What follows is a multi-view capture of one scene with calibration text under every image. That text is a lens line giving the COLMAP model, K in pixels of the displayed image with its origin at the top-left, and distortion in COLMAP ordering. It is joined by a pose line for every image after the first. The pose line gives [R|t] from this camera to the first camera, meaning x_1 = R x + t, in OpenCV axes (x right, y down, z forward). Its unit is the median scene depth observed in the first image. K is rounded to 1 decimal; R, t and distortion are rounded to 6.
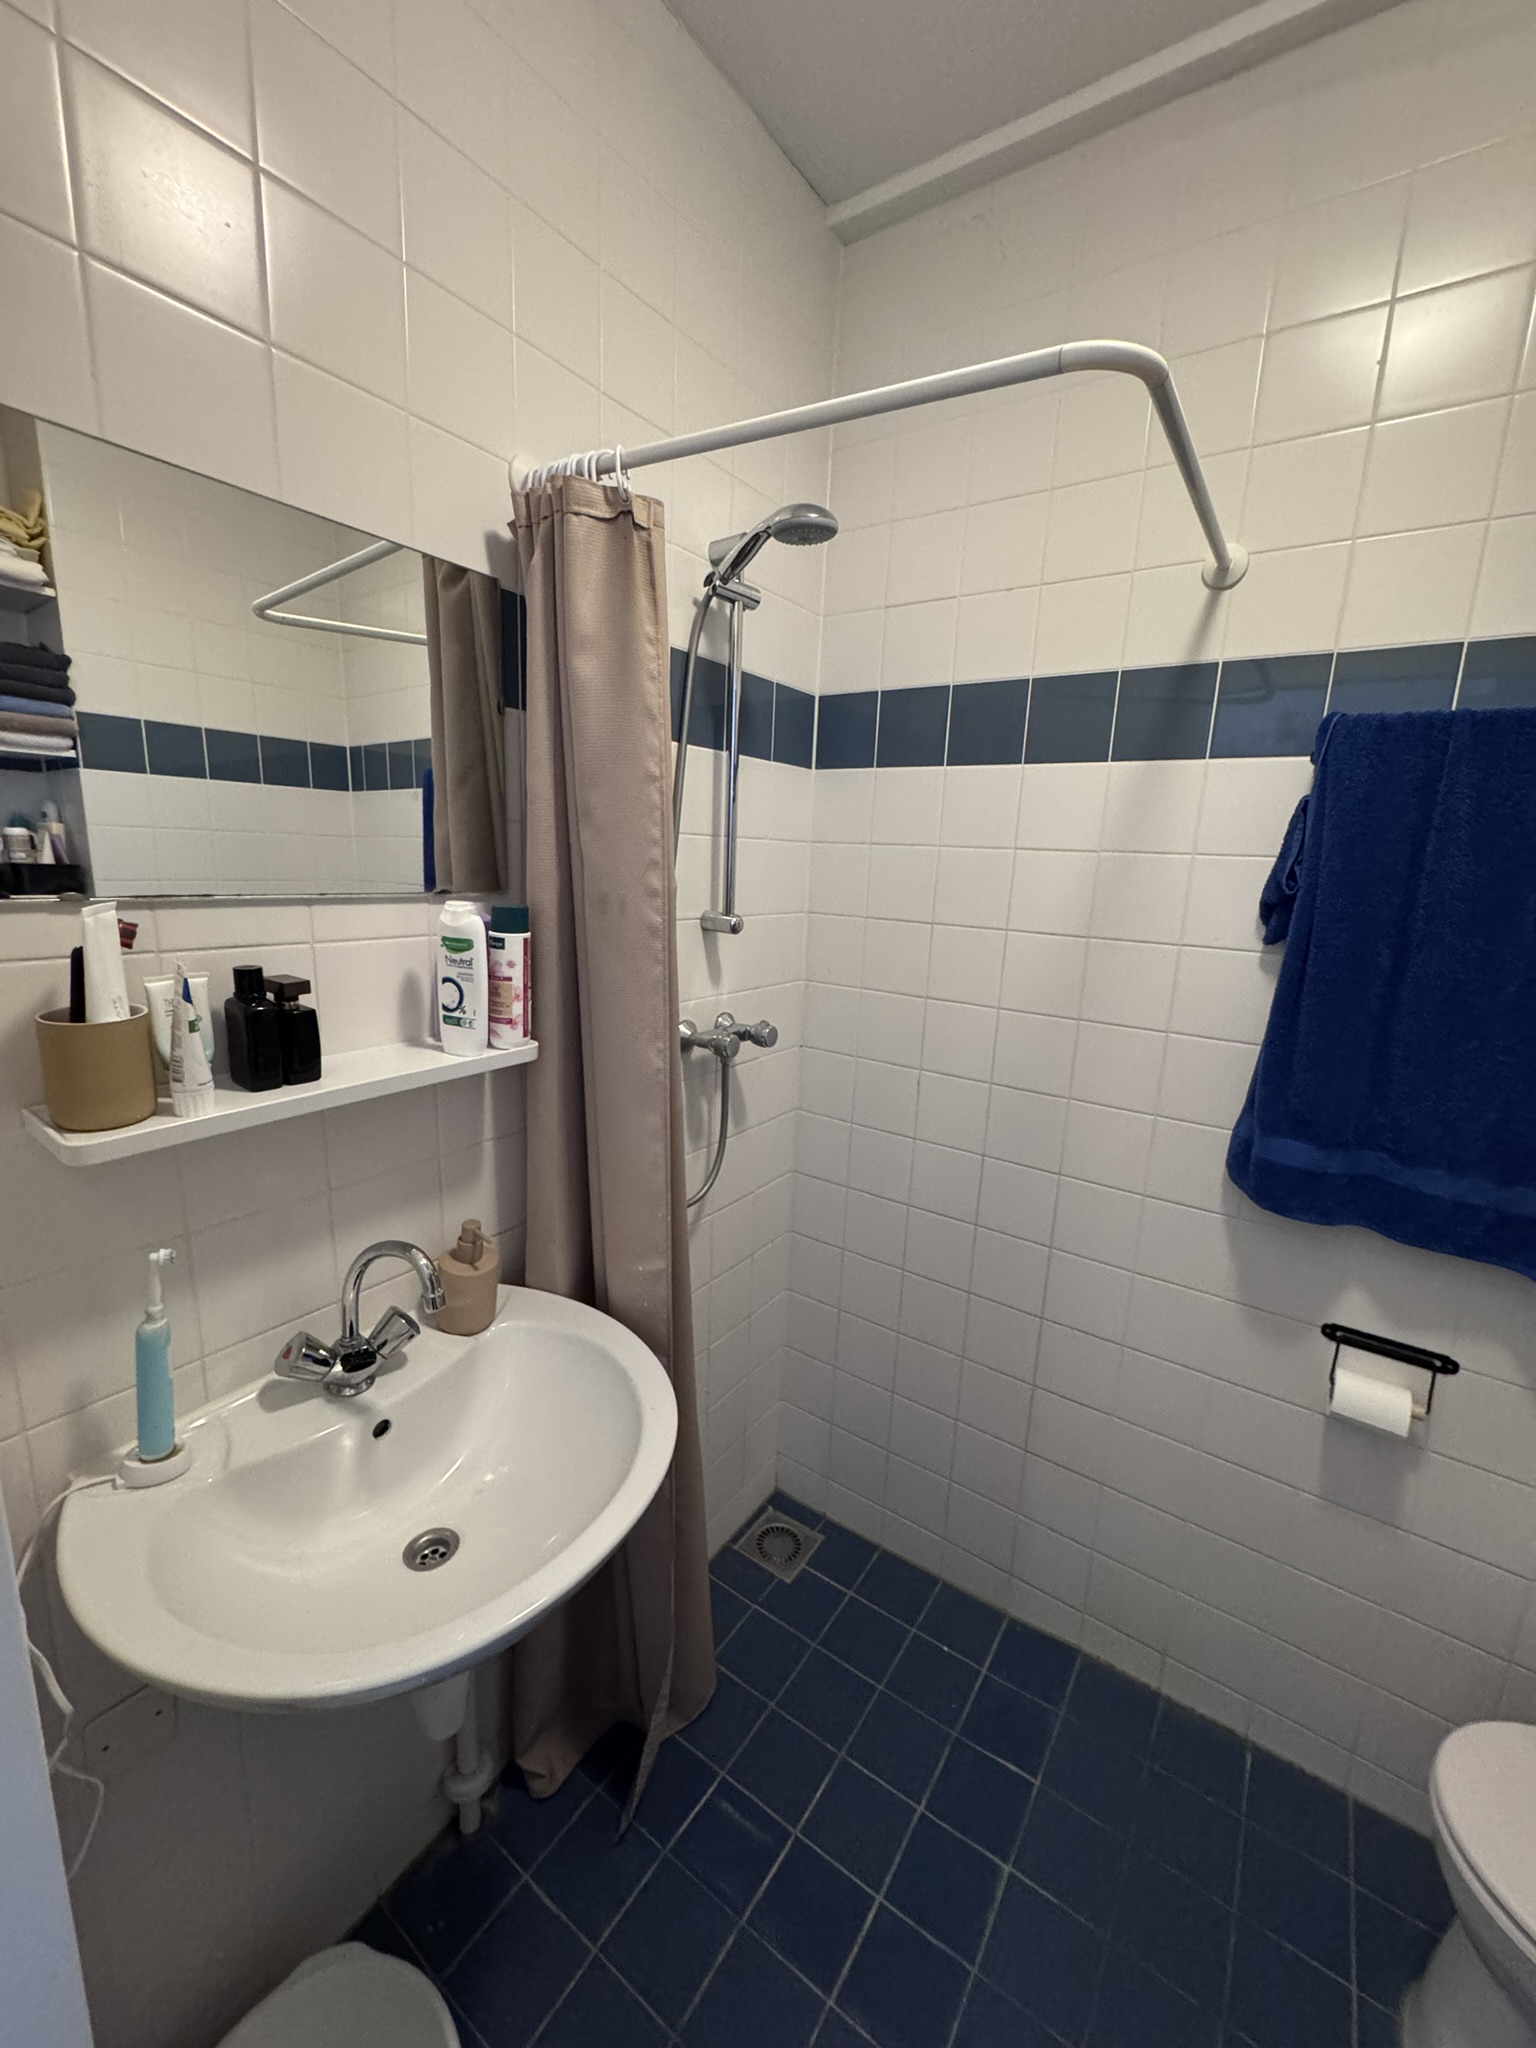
lens RADIAL K [[822.1, 0, 761.8], [0, 822.1, 1019.0], [0, 0, 1]] dist [0.000354, -0.000189]
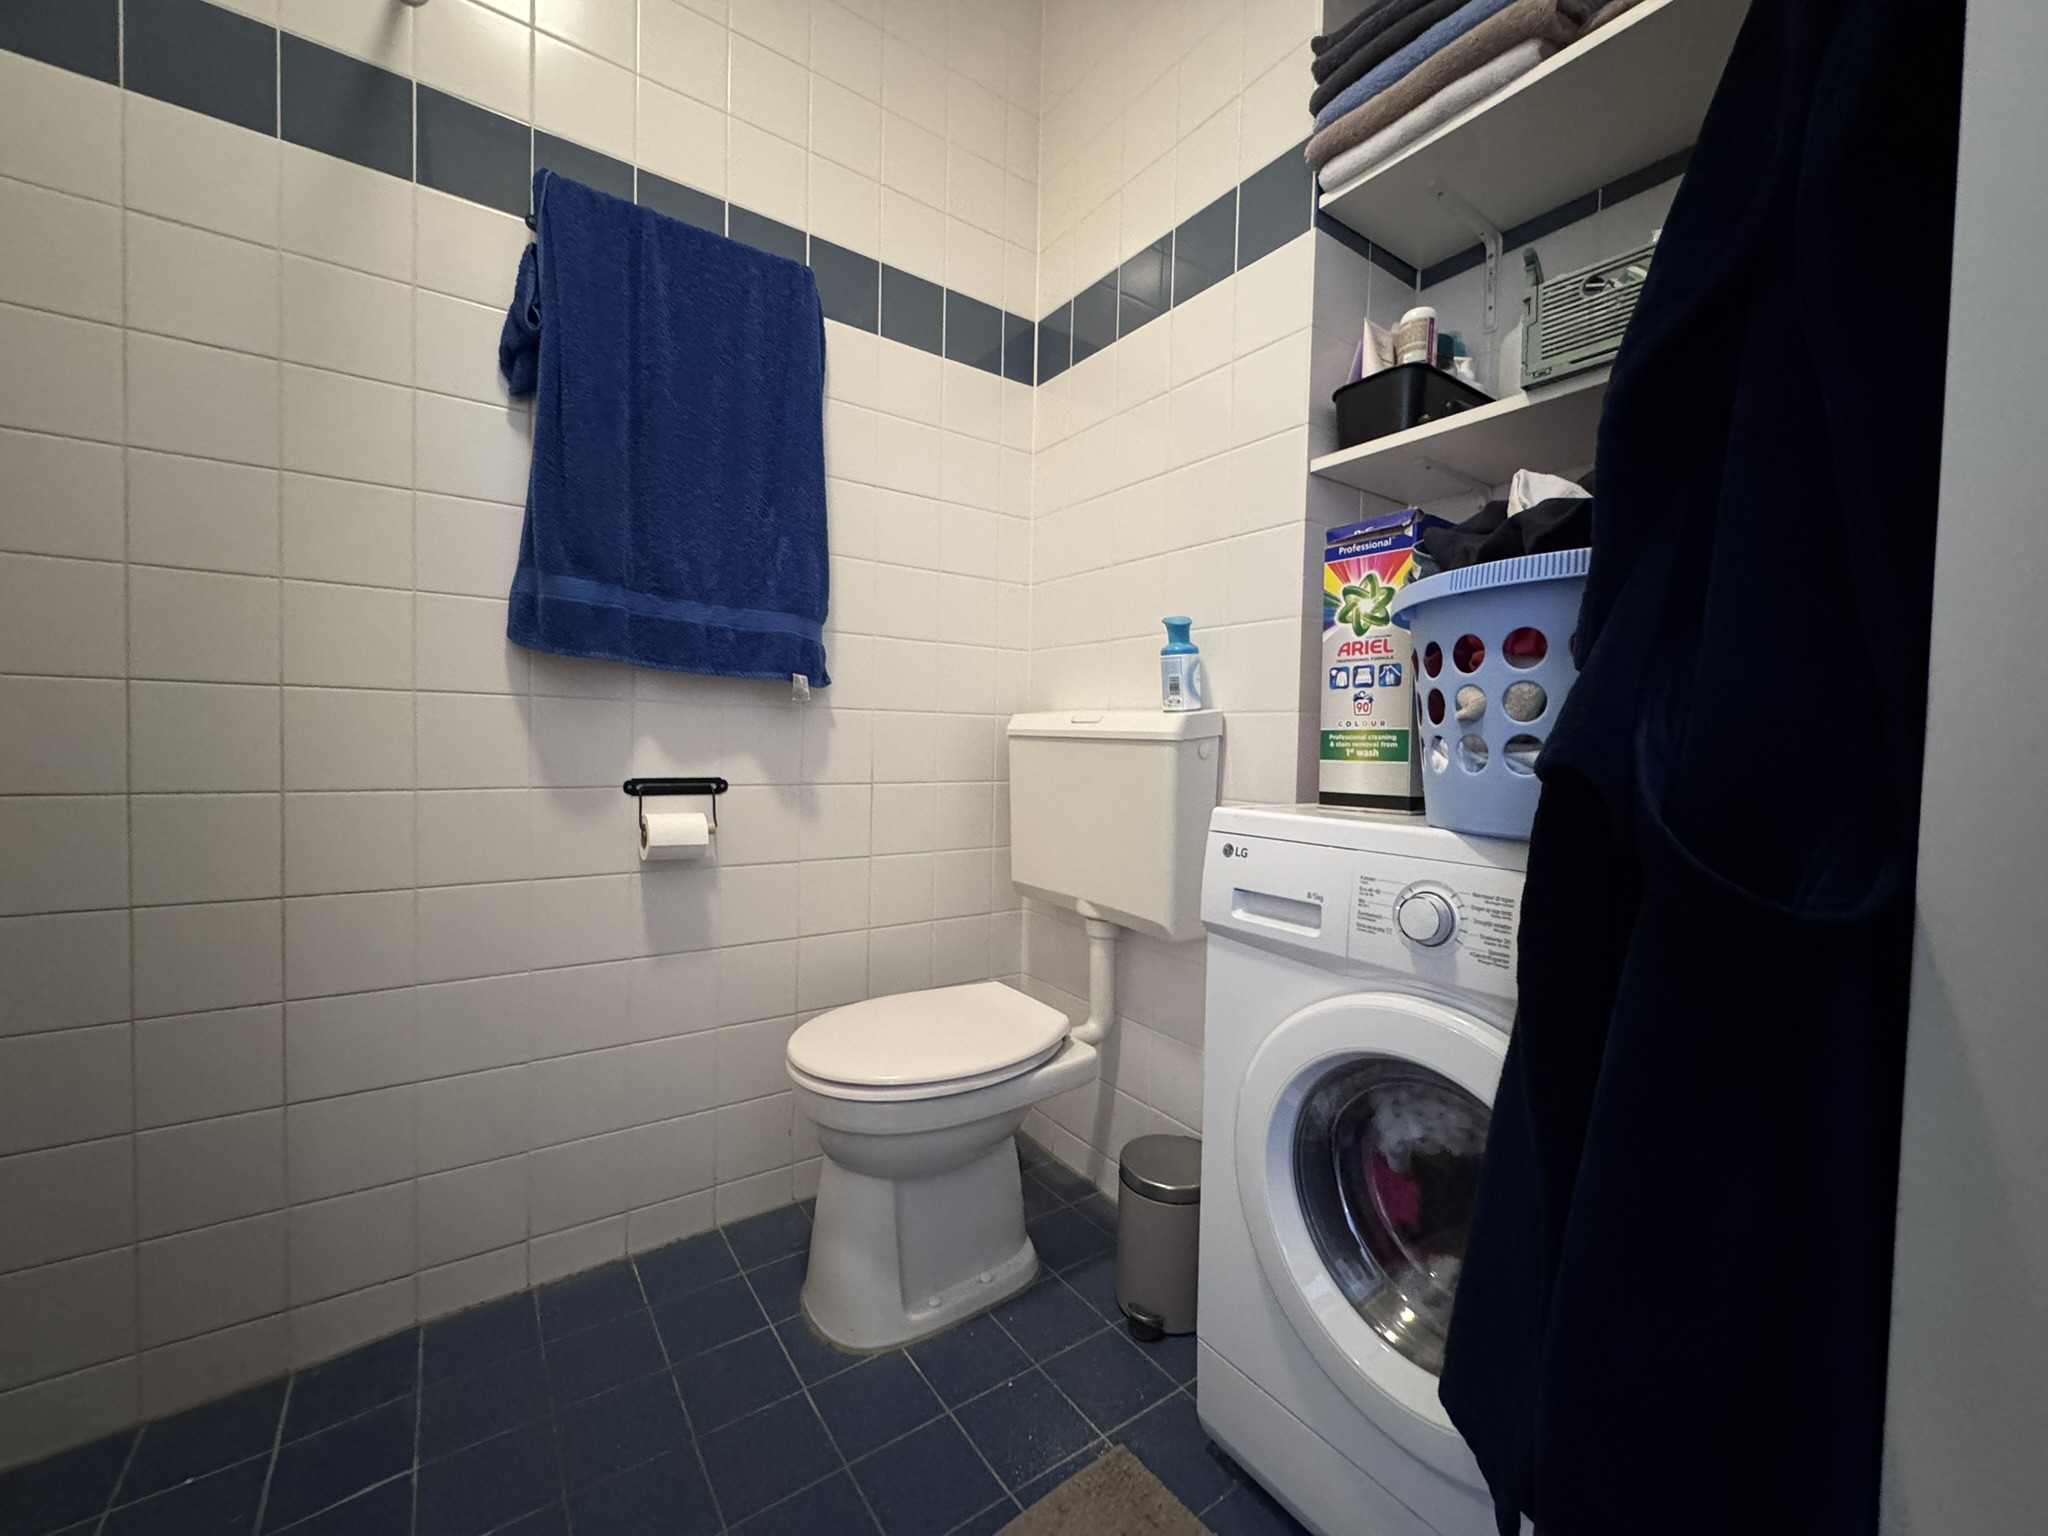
lens RADIAL K [[822.1, 0, 1020.9], [0, 822.1, 767.0], [0, 0, 1]] dist [0.000354, -0.000189]
pose [[0.350102, -0.063619, 0.934549, -0.125696], [0.178067, 0.984018, 0.000279, 0.463750], [-0.919631, 0.166314, 0.355835, 0.166181]]
